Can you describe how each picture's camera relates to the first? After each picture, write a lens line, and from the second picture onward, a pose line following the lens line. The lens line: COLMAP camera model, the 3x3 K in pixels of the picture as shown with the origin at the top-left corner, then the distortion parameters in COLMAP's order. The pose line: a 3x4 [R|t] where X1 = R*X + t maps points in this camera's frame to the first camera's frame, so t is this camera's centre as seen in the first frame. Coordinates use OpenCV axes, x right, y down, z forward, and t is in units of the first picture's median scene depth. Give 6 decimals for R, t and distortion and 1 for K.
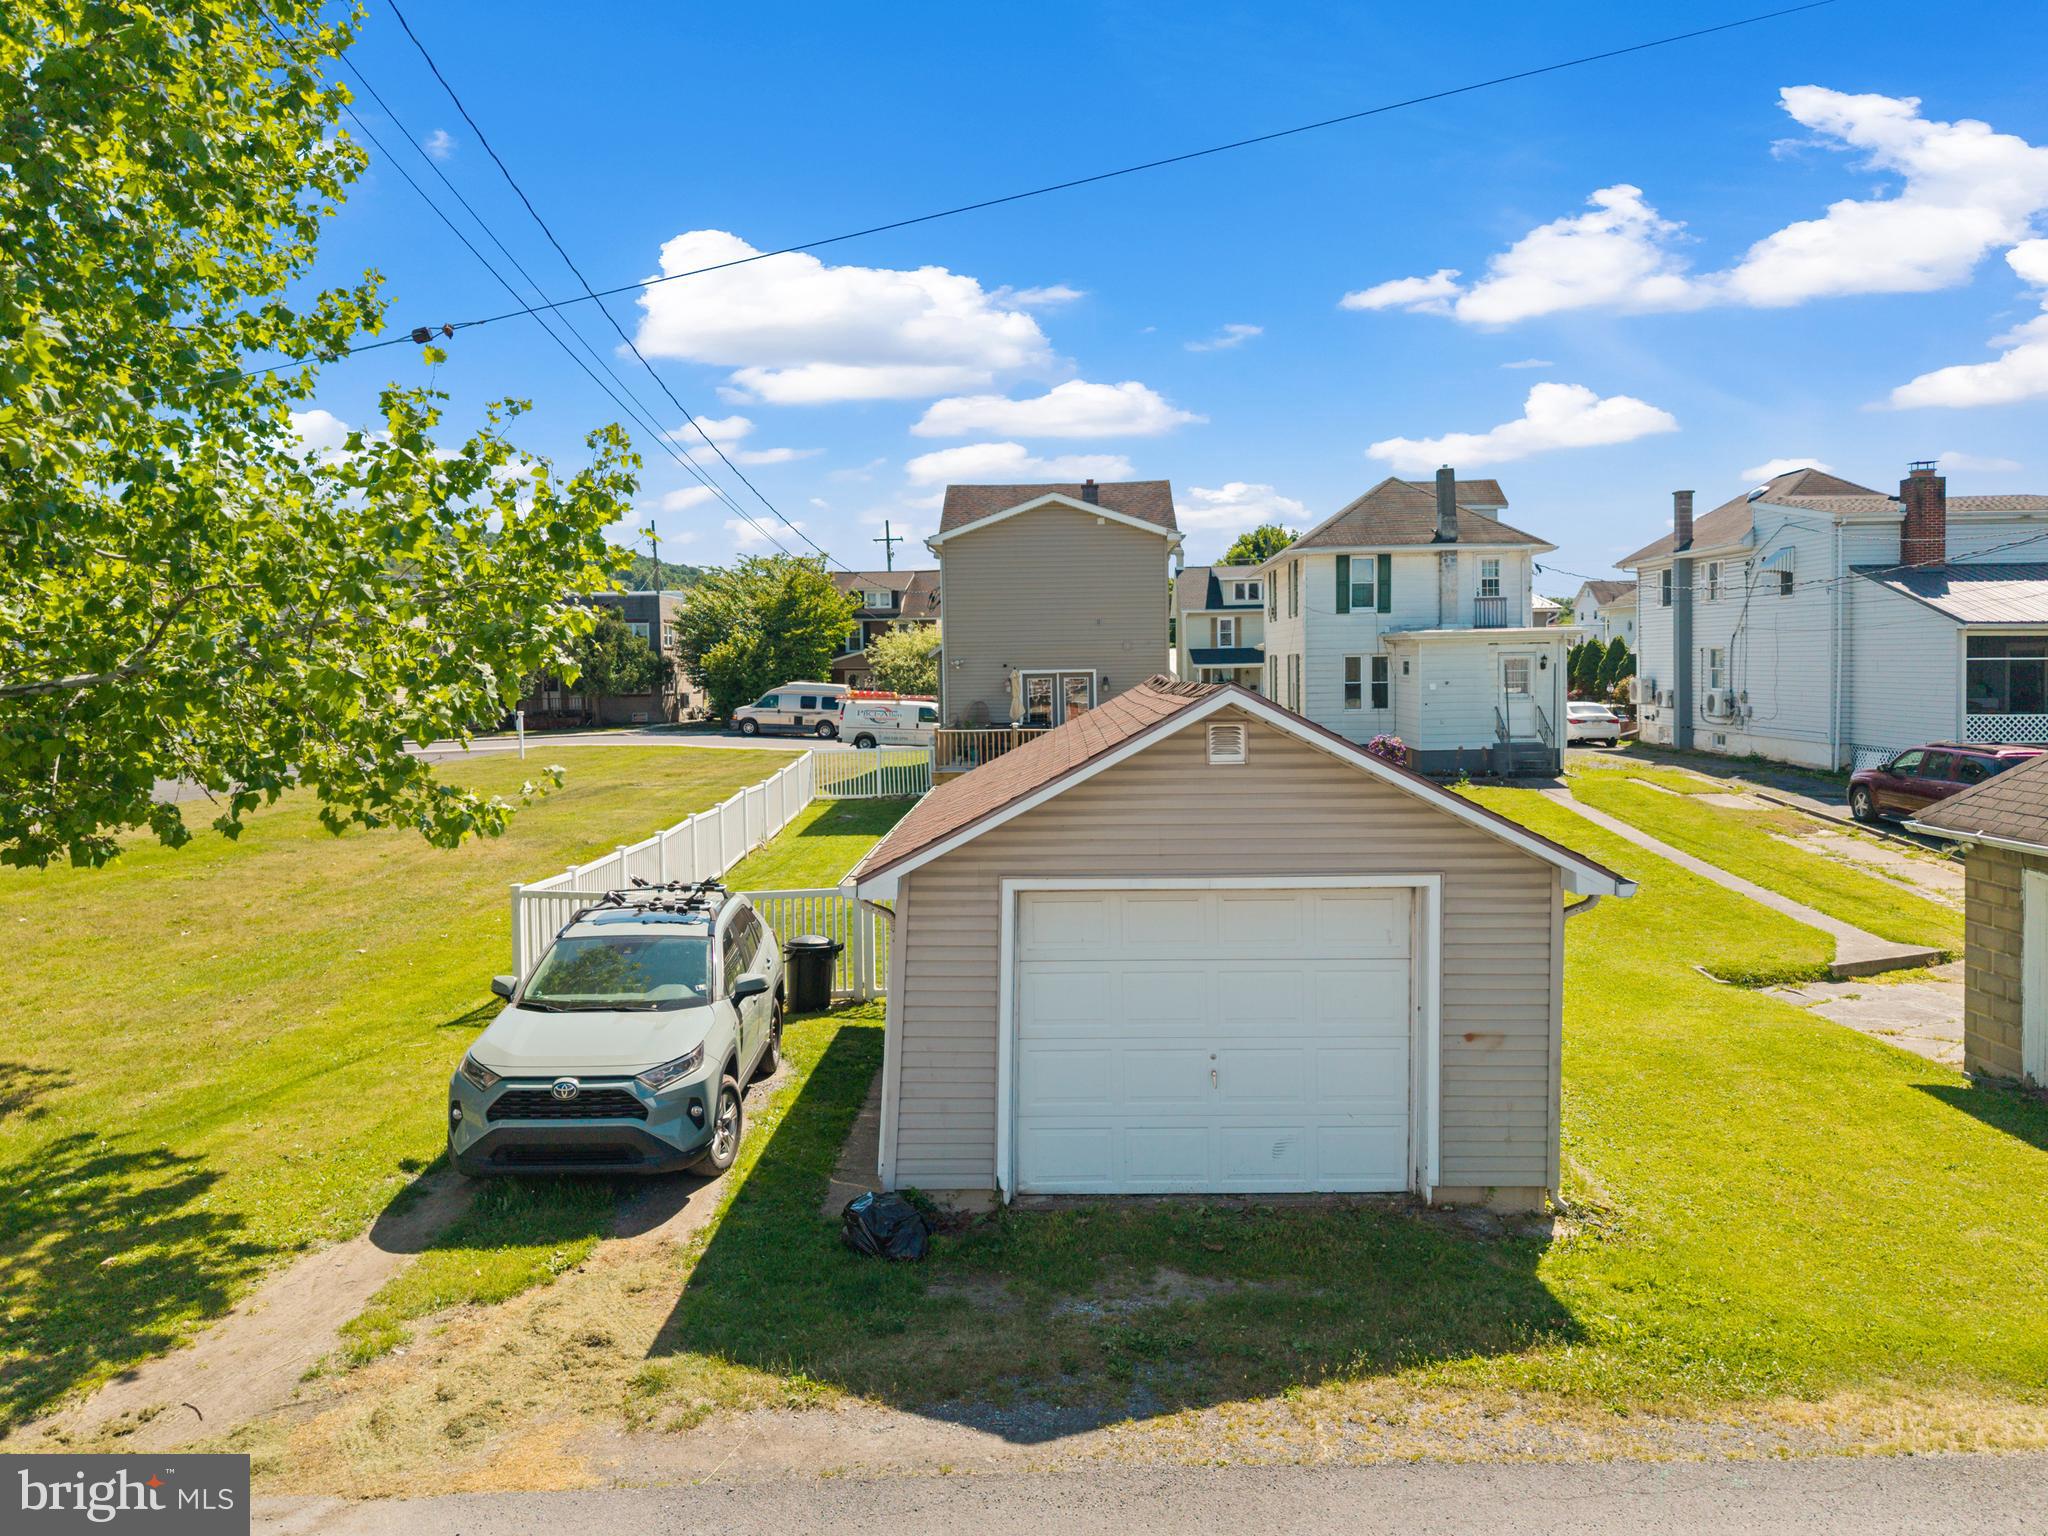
lens RADIAL K [[1389.7, 0, 1024.0], [0, 1389.7, 768.0], [0, 0, 1]] dist [-0.004885, -0.003865]
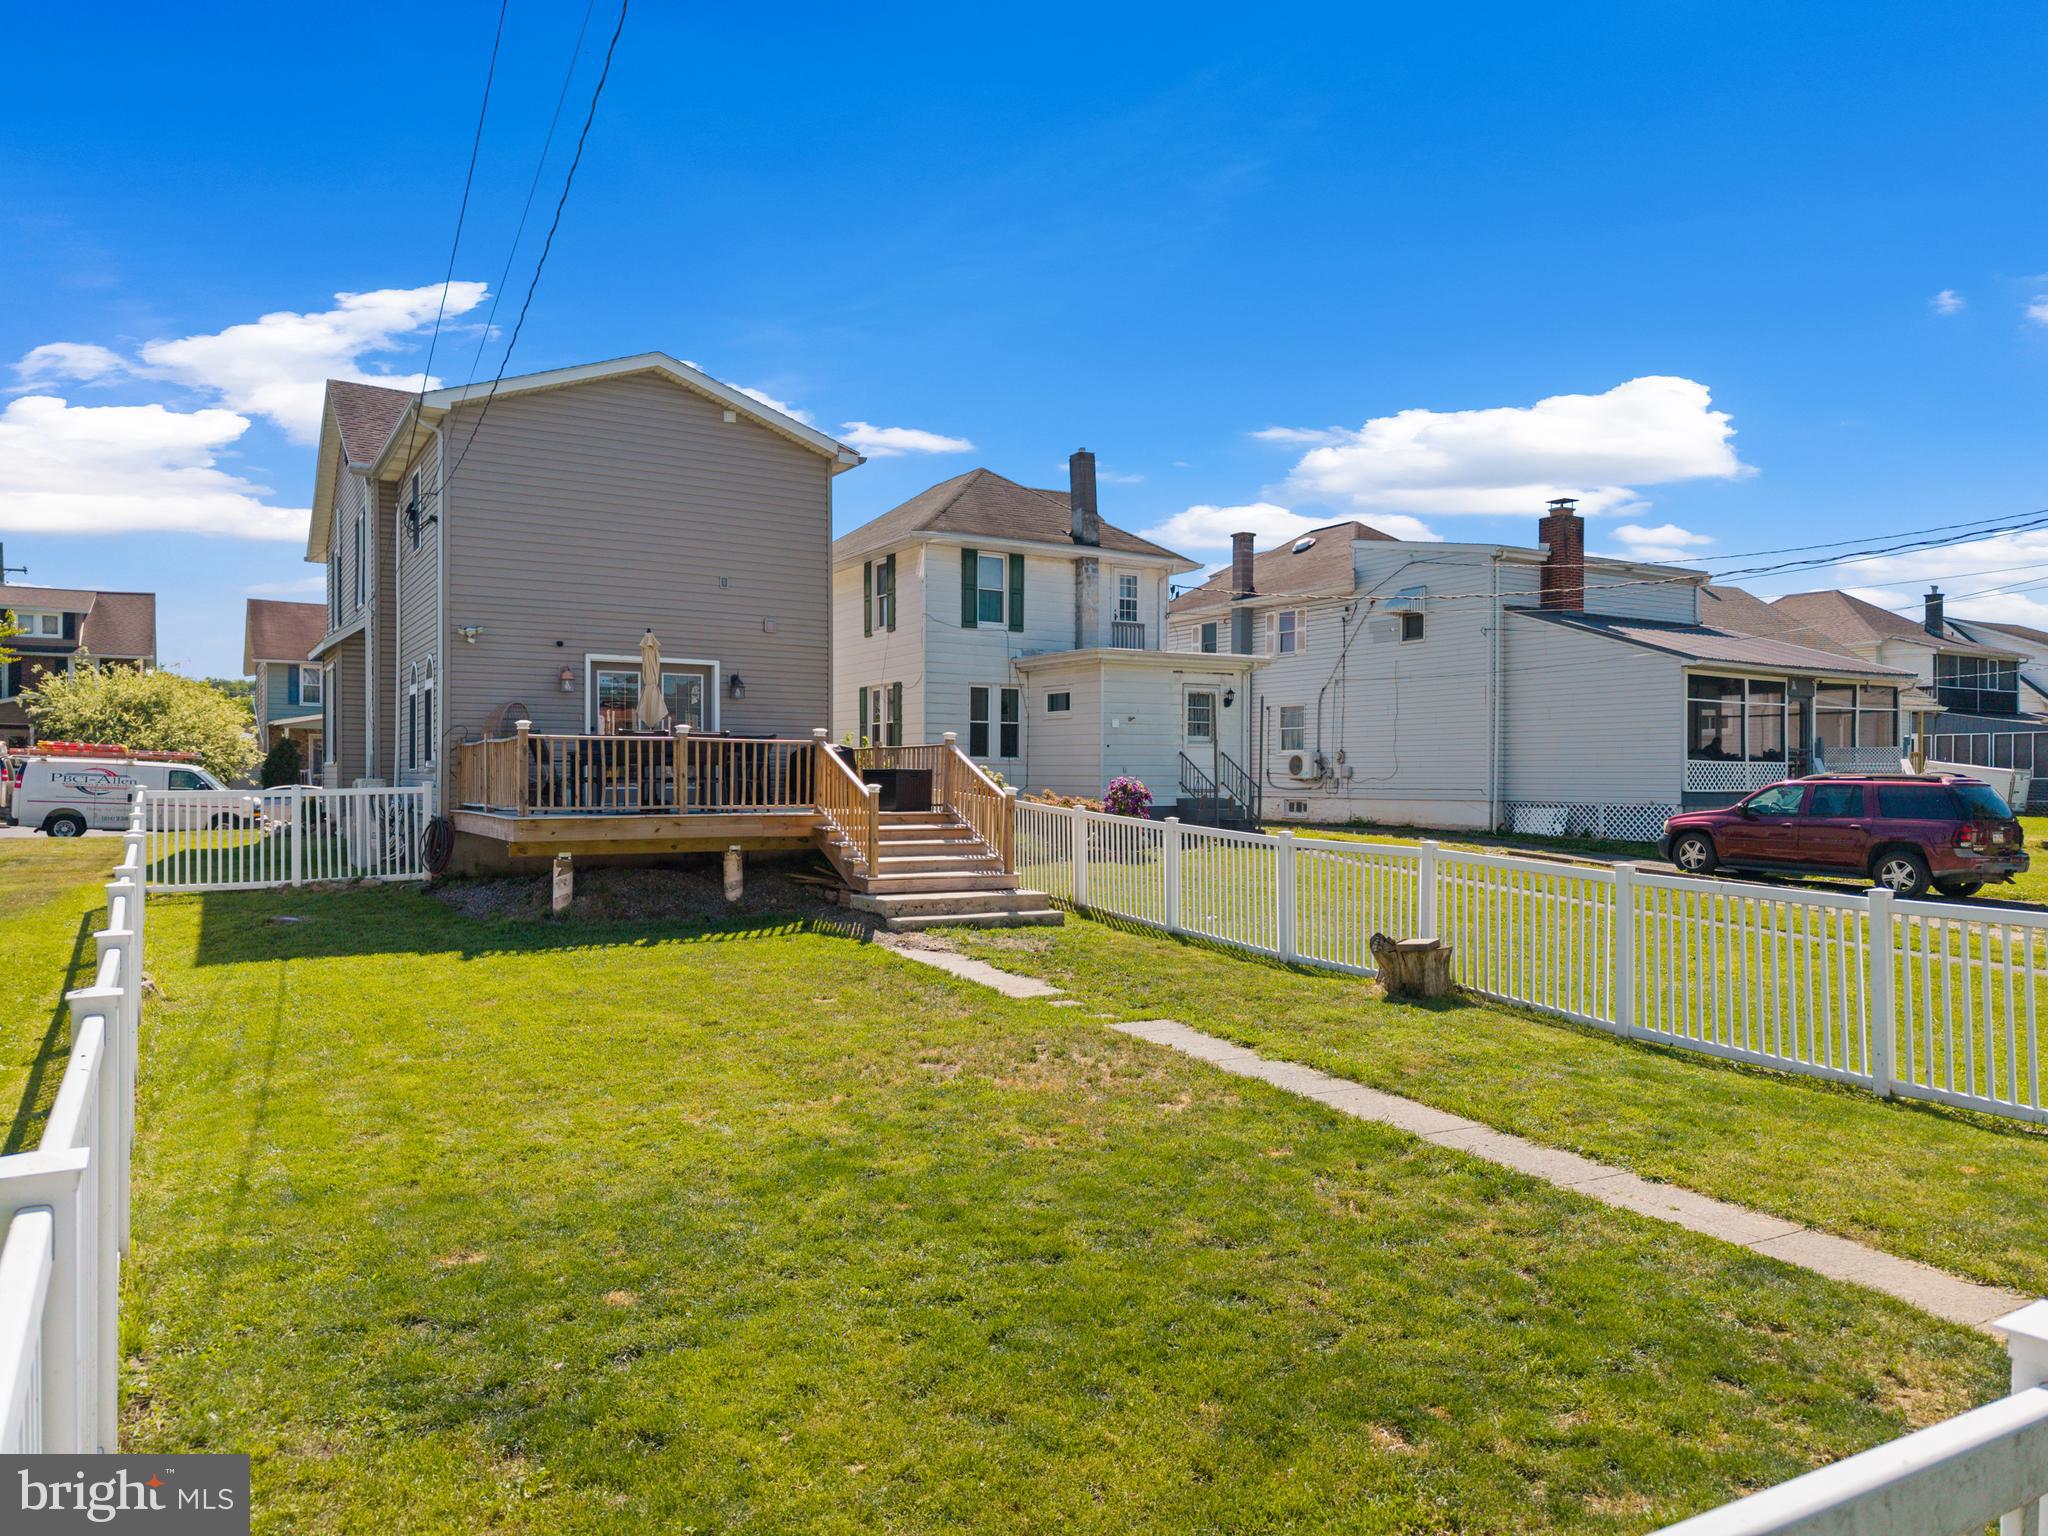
lens RADIAL K [[1332.1, 0, 1024.0], [0, 1332.1, 768.0], [0, 0, 1]] dist [0.063629, -0.001296]
pose [[0.836653, 0.022054, 0.547288, -0.133193], [0.025523, 0.996534, -0.079175, 0.020255], [-0.547138, 0.080211, 0.833191, 0.398703]]
